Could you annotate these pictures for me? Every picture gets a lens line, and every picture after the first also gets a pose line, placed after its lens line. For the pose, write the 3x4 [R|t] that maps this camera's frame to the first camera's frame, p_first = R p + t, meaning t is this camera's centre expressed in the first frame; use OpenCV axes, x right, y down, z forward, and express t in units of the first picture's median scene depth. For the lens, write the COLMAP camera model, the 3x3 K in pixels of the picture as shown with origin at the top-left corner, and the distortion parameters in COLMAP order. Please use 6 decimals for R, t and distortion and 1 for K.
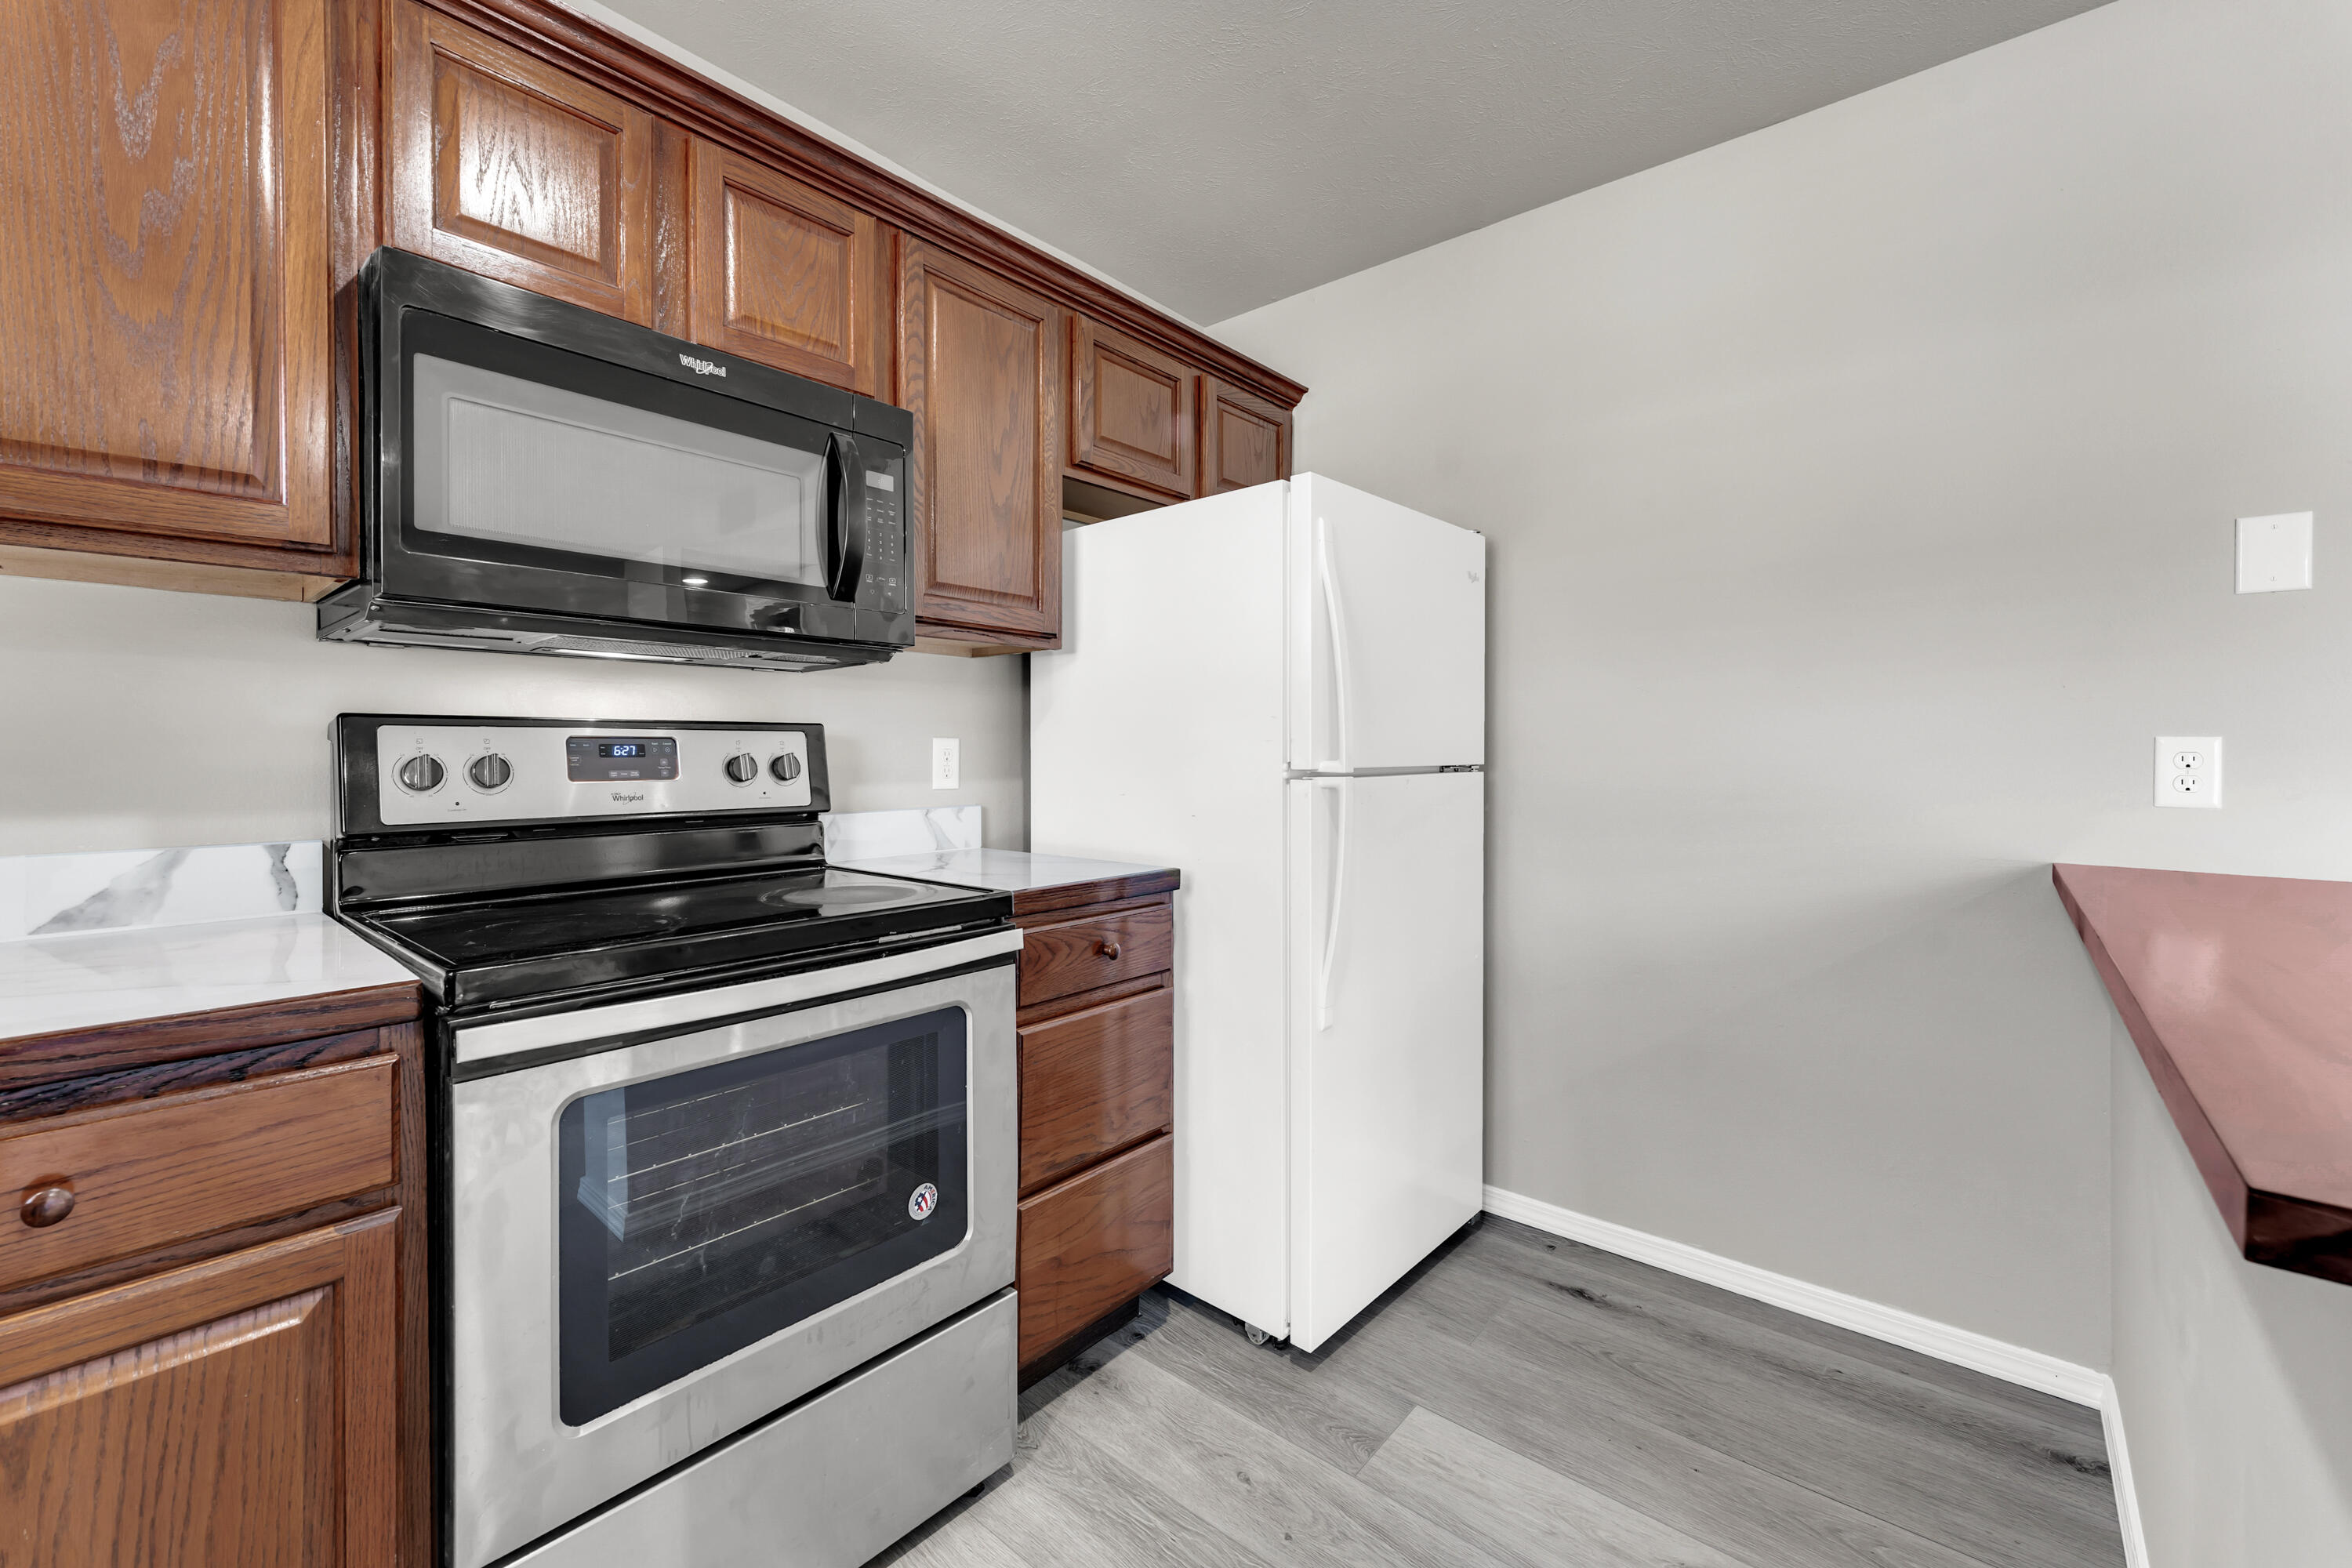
lens RADIAL K [[990.7, 0, 1170.8], [0, 990.7, 755.0], [0, 0, 1]] dist [0.000153, -0.000174]
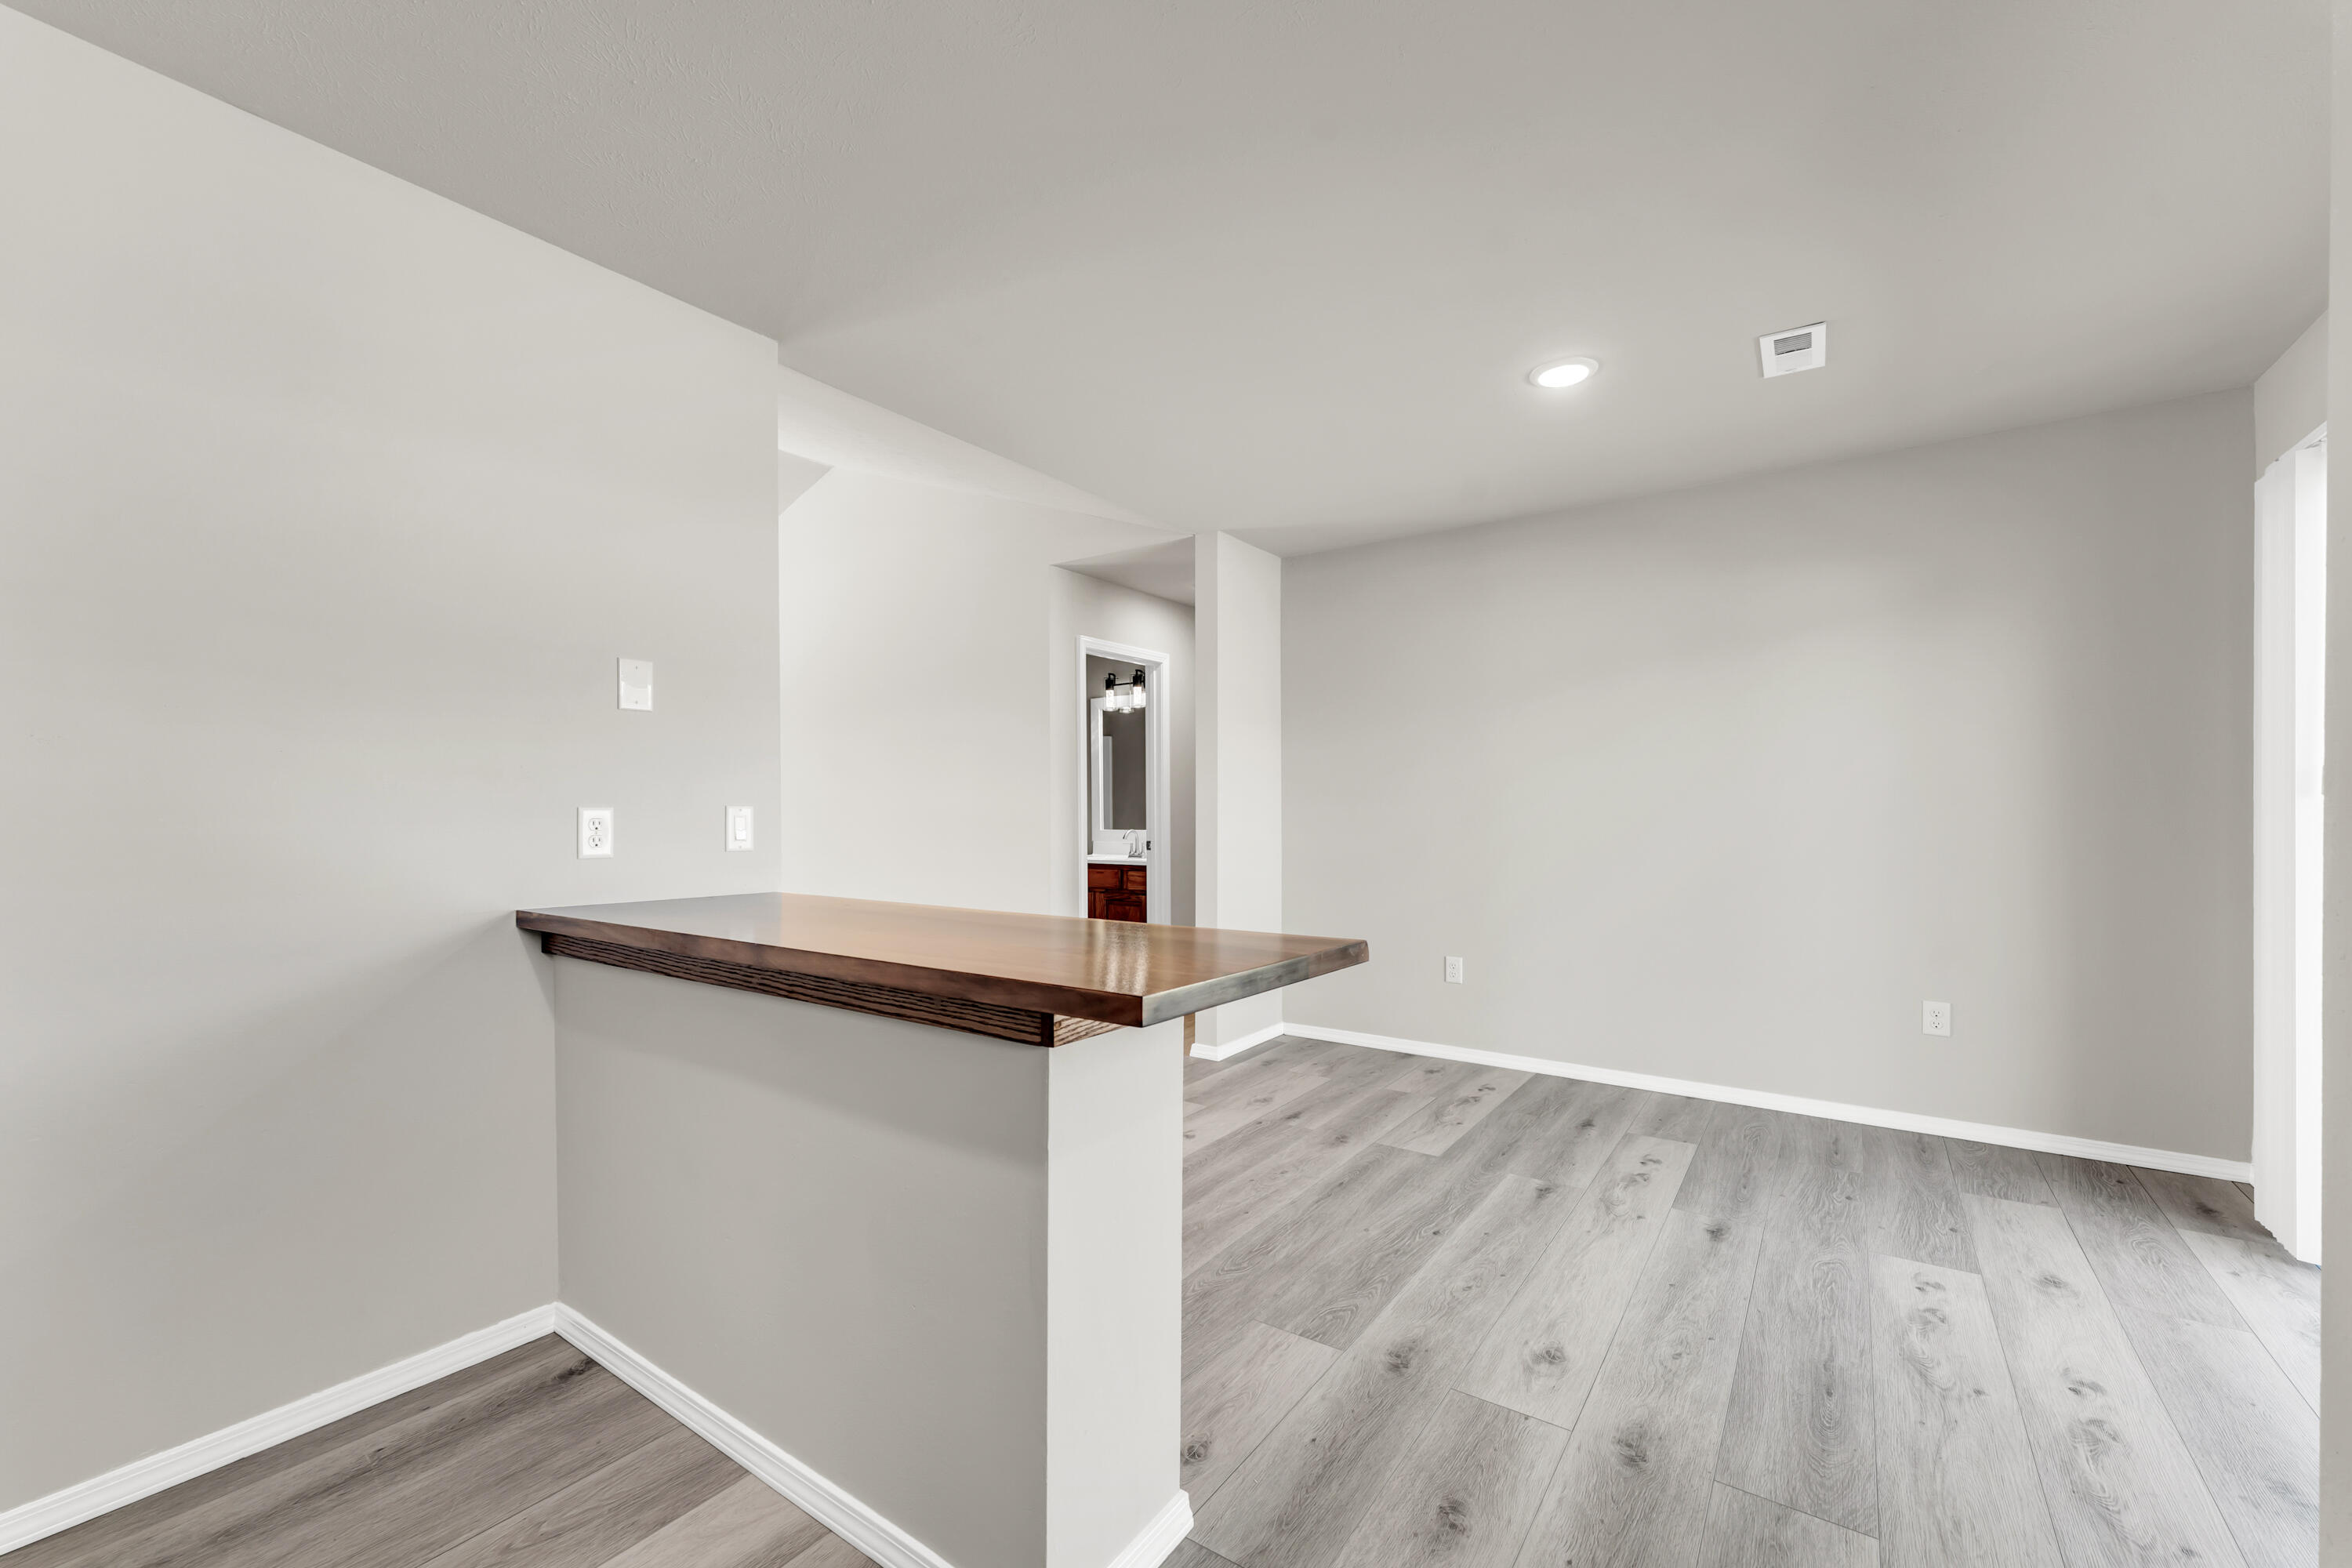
lens RADIAL K [[965.7, 0, 1127.3], [0, 965.7, 789.5], [0, 0, 1]] dist [0.000918, 0.000155]
pose [[-0.064789, 0.010510, 0.997844, -0.399776], [0.012973, 0.999869, -0.009689, -0.021360], [-0.997815, 0.012318, -0.064917, 0.358318]]
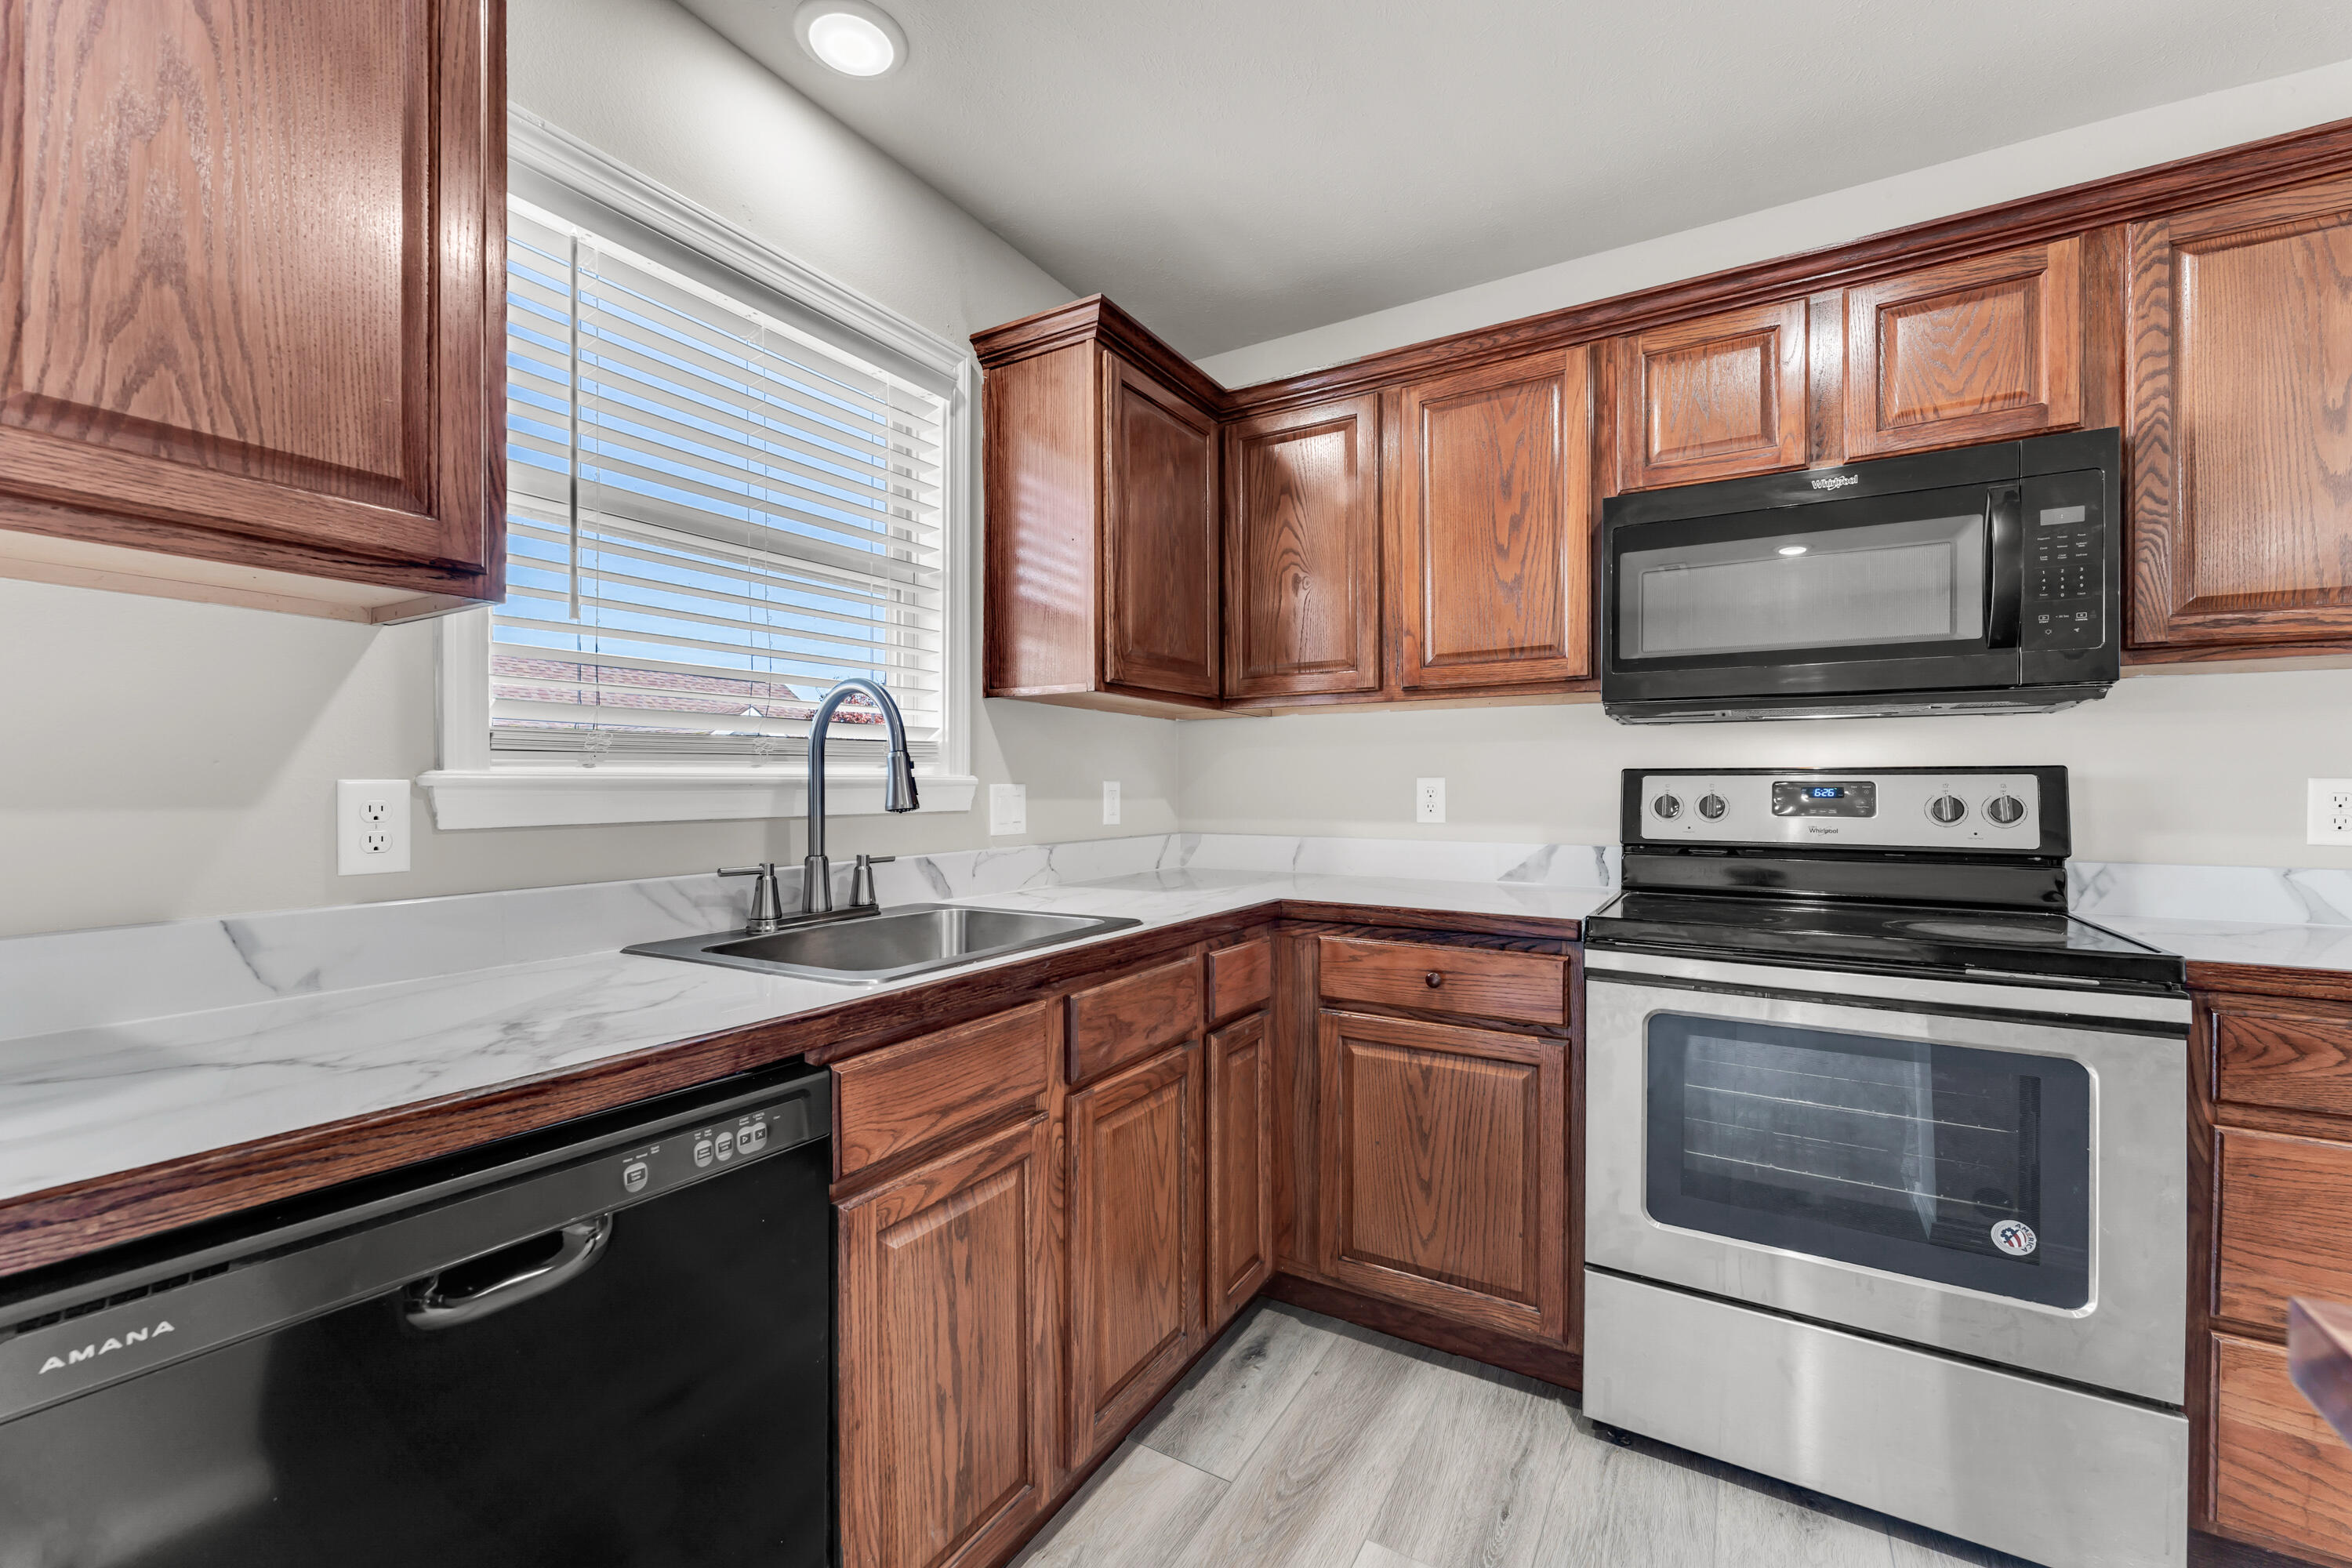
lens RADIAL K [[965.7, 0, 1127.3], [0, 965.7, 789.5], [0, 0, 1]] dist [0.000918, 0.000155]
pose [[0.144528, 0.000953, -0.989500, 0.522359], [-0.007930, 0.999969, -0.000195, -0.001212], [0.989469, 0.007875, 0.144531, -0.040642]]
